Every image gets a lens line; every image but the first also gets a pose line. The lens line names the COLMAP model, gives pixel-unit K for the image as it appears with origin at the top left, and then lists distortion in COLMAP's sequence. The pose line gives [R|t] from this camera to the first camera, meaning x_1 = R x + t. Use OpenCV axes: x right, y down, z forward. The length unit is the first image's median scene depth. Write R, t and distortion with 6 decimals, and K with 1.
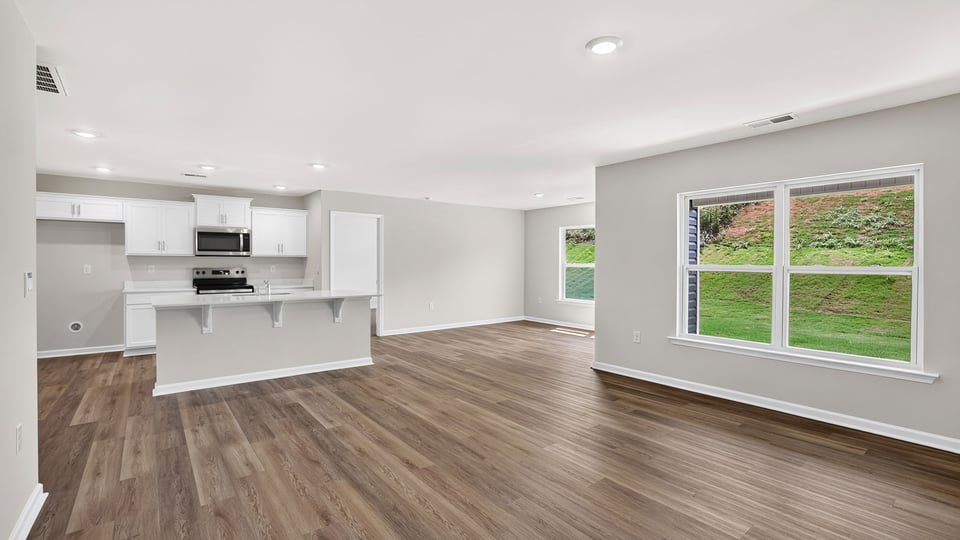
lens RADIAL K [[429.5, 0, 480.0], [0, 429.5, 270.0], [0, 0, 1]] dist [-0.001107, 0.000232]
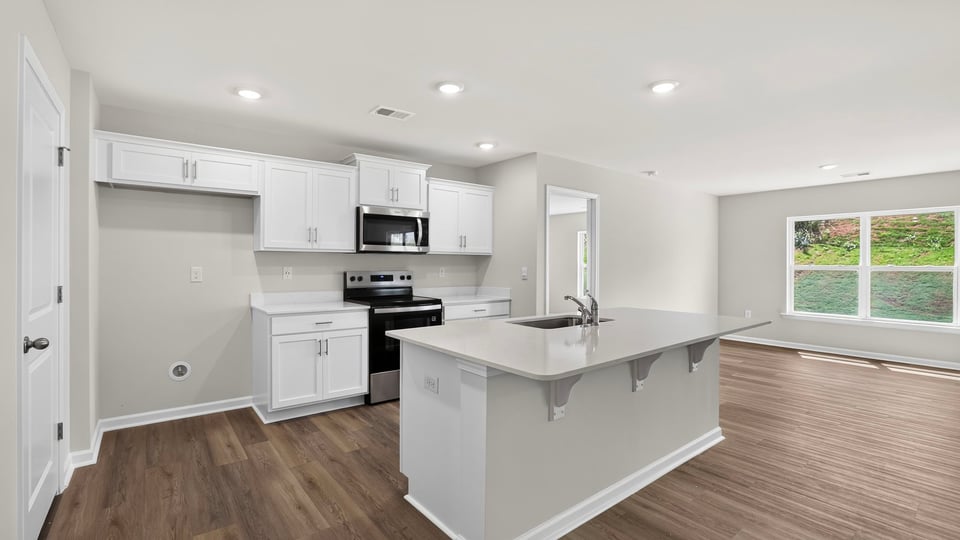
lens RADIAL K [[429.3, 0, 480.0], [0, 429.3, 270.0], [0, 0, 1]] dist [-0.011681, 0.000183]
pose [[0.999362, 0.001225, 0.035685, -0.484882], [-0.001084, 0.999992, -0.003946, -0.004472], [-0.035690, 0.003905, 0.999355, 0.353282]]
